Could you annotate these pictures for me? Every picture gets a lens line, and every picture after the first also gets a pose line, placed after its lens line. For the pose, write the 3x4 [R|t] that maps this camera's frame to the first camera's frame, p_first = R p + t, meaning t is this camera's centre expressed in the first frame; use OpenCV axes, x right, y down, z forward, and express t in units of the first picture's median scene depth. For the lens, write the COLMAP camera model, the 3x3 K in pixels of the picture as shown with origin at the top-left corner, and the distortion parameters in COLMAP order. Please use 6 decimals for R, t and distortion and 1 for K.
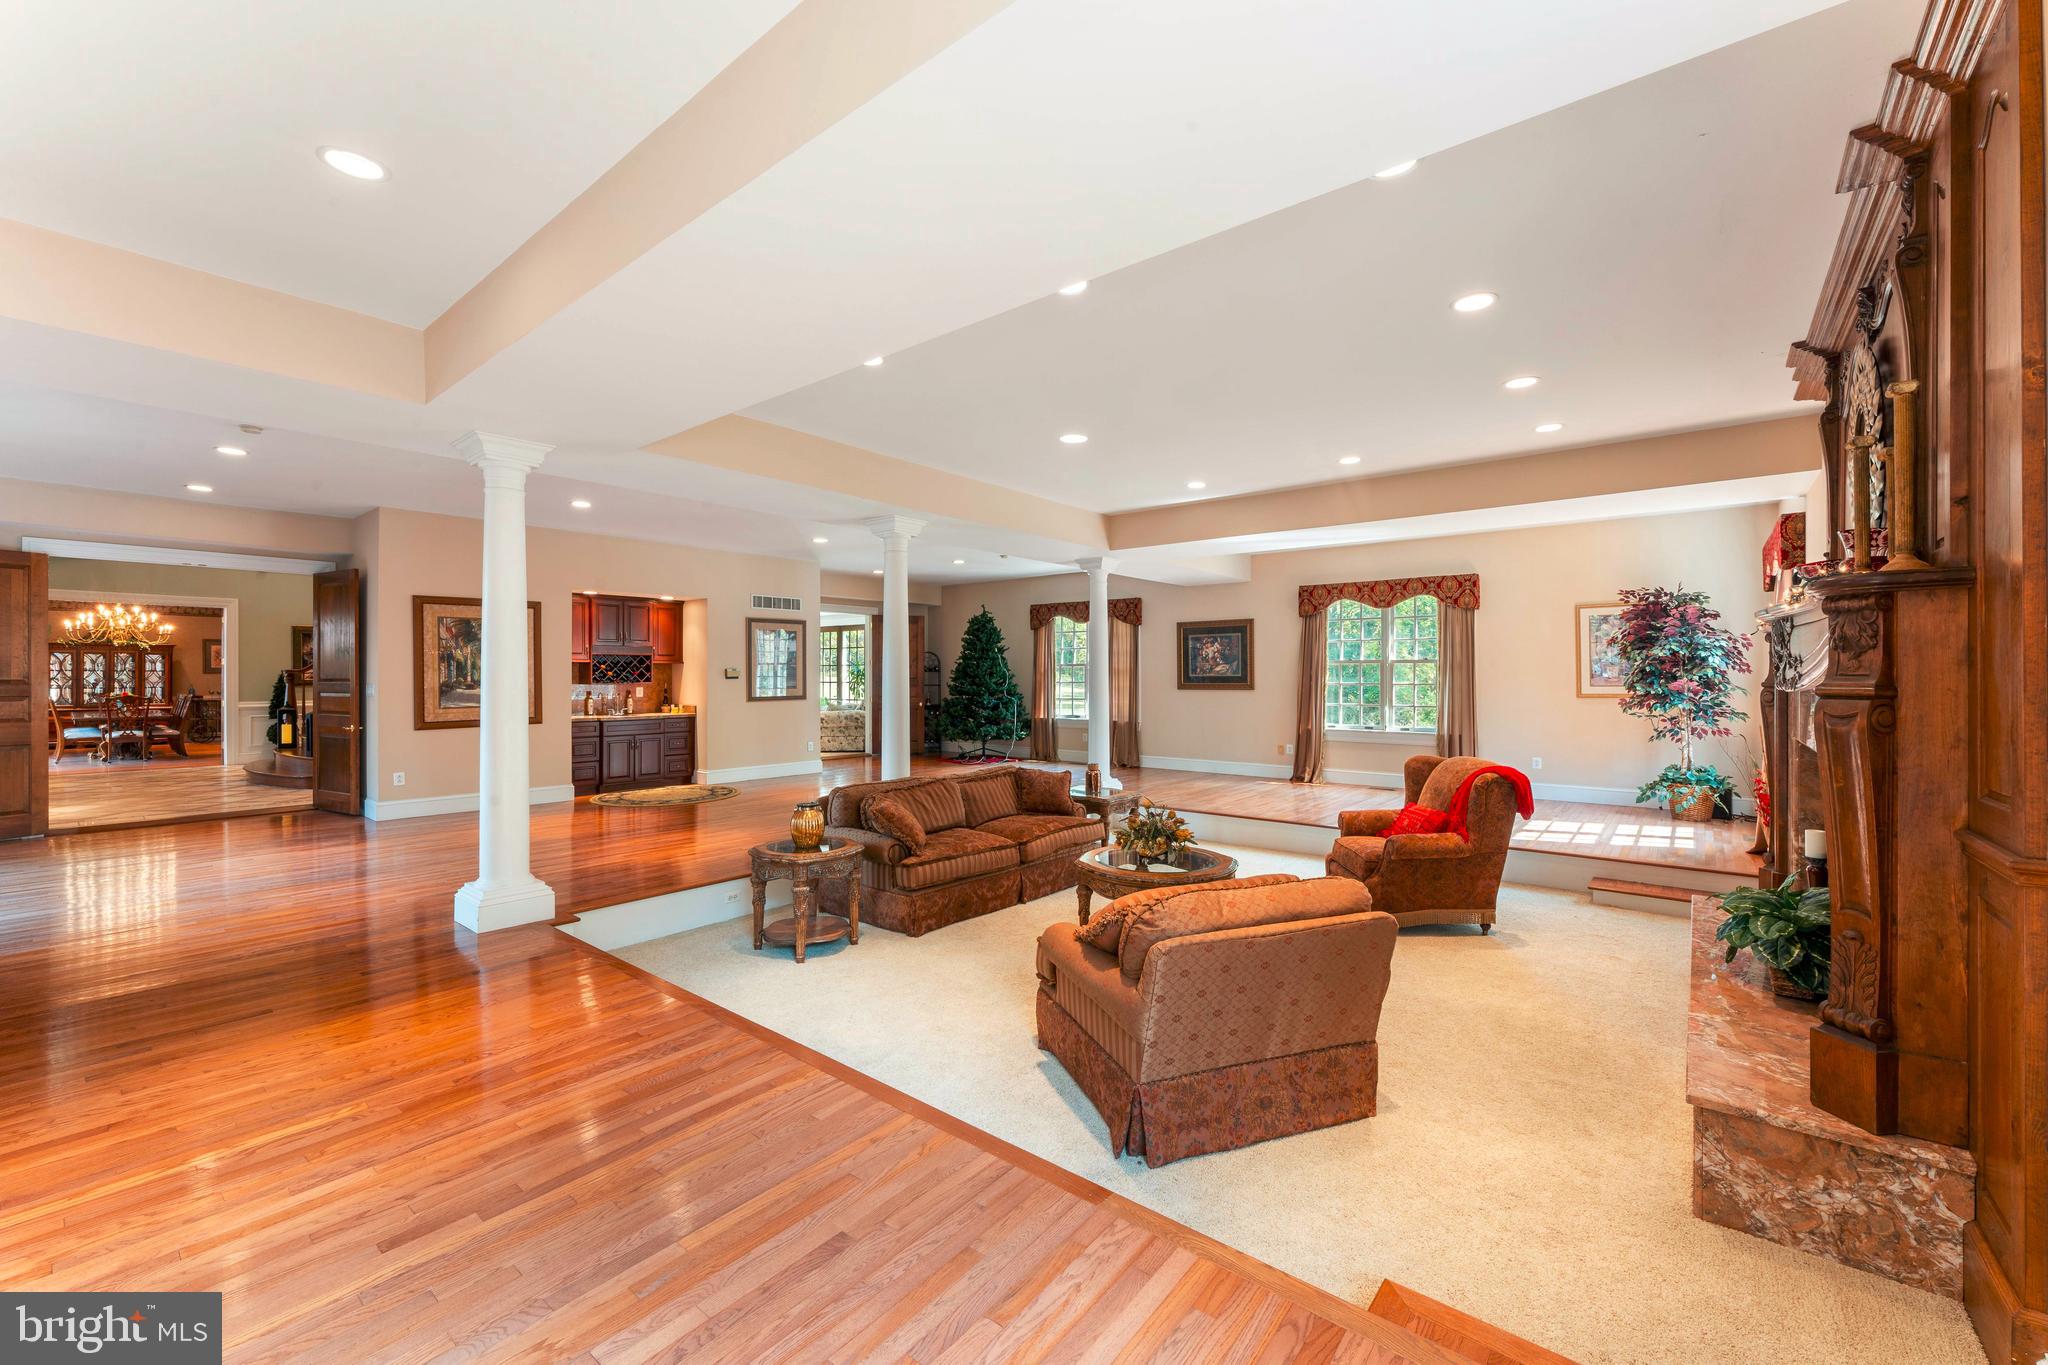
lens RADIAL K [[814.0, 0, 1042.9], [0, 814.0, 675.0], [0, 0, 1]] dist [0.000786, 0.000053]
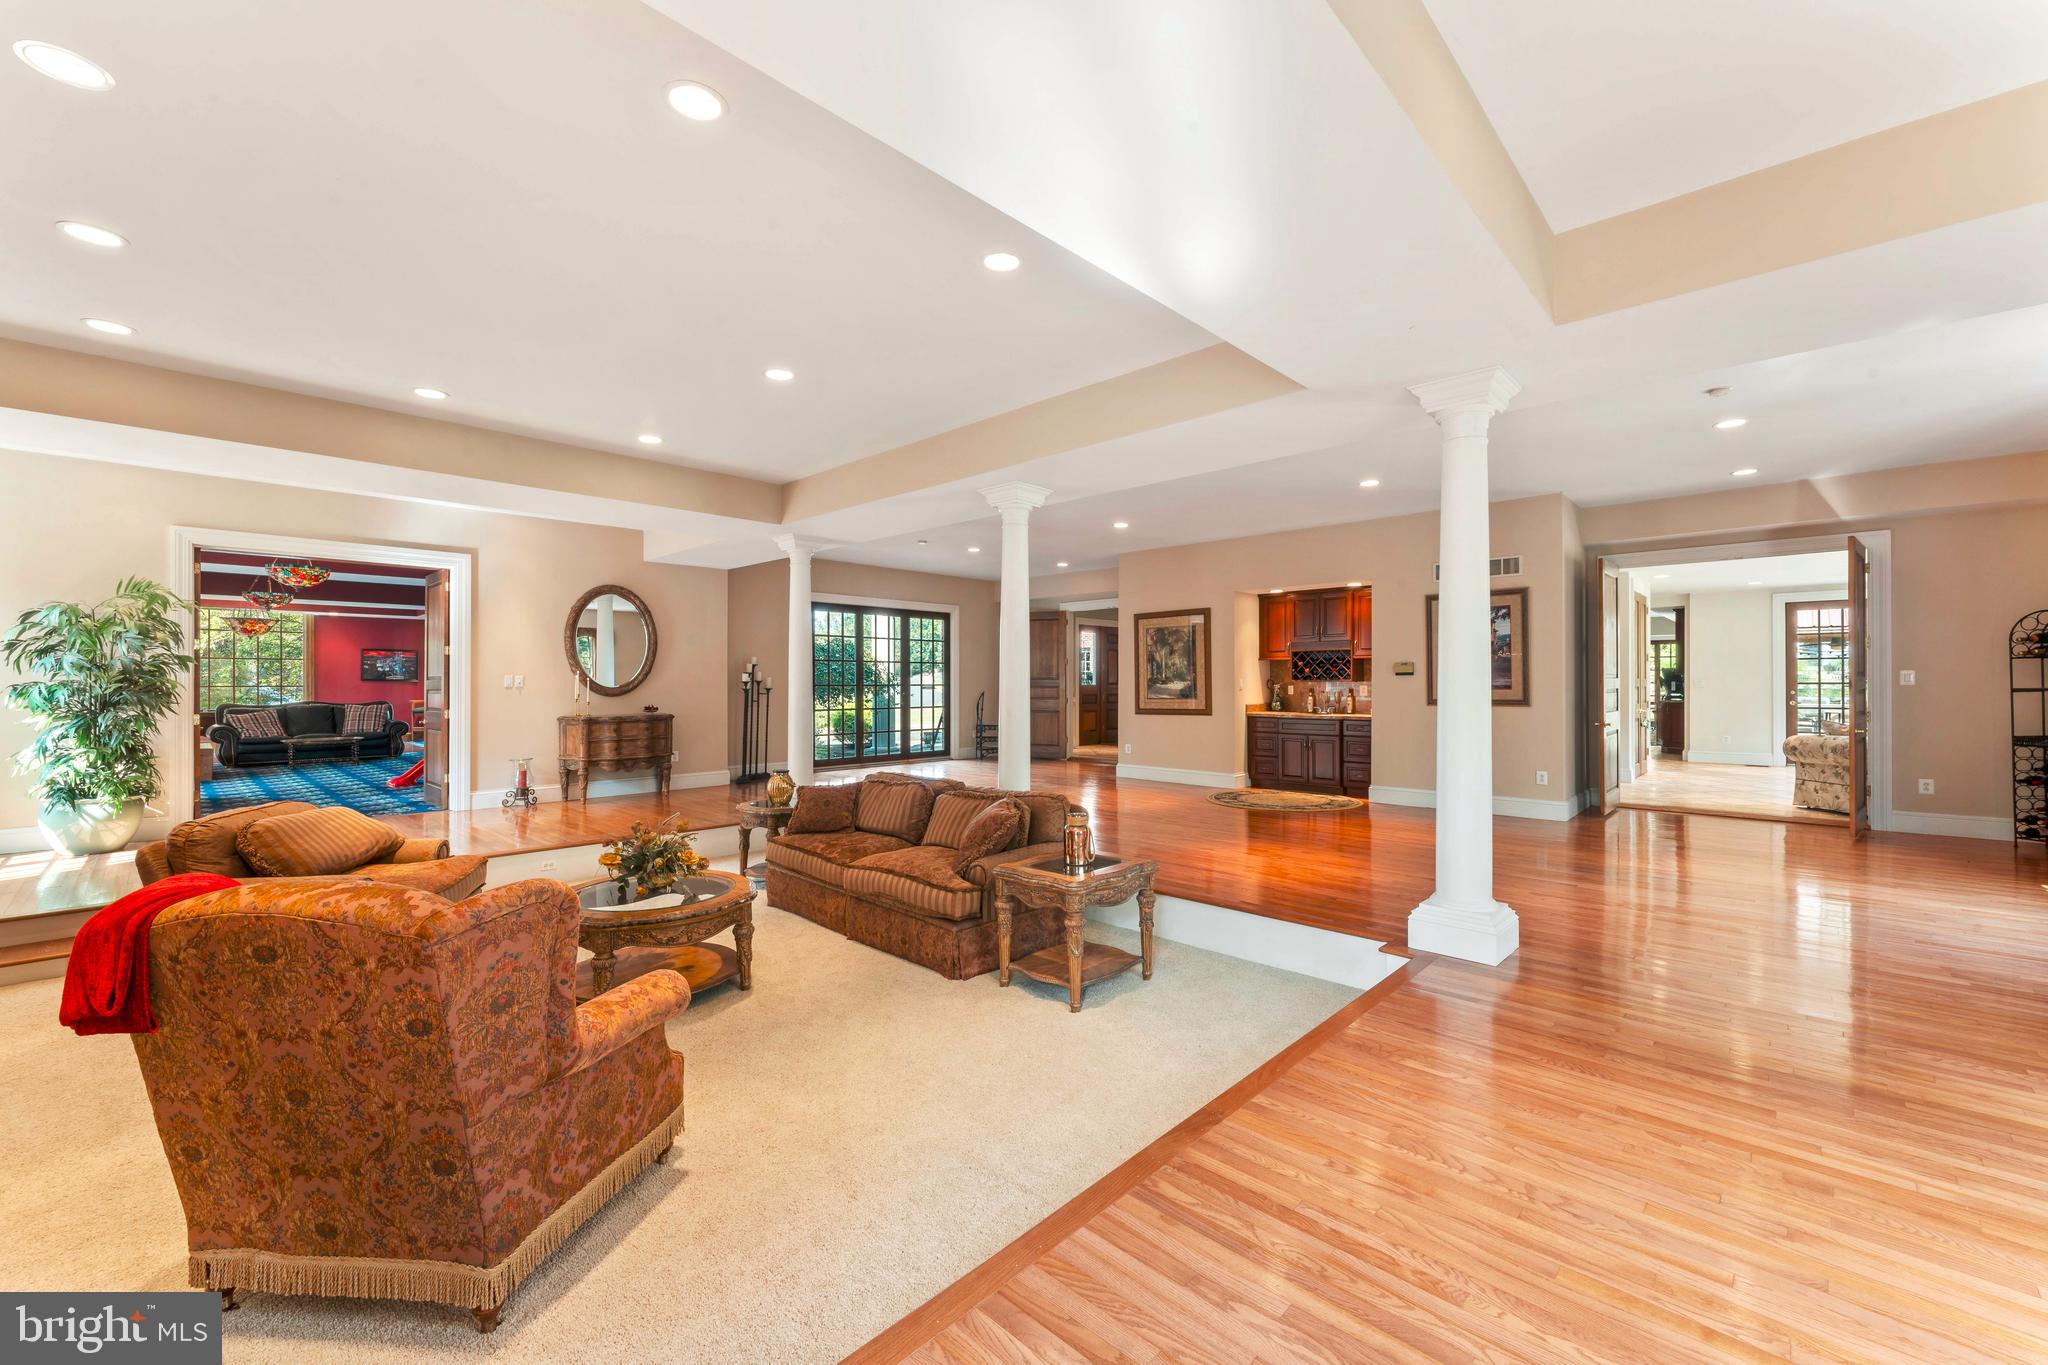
lens RADIAL K [[814.0, 0, 1043.4], [0, 814.0, 683.1], [0, 0, 1]] dist [0.000786, 0.000053]
pose [[-0.066347, -0.000887, -0.997796, 0.547666], [0.000328, 1.000000, -0.000911, 0.016906], [0.997797, -0.000387, -0.066347, 0.907509]]
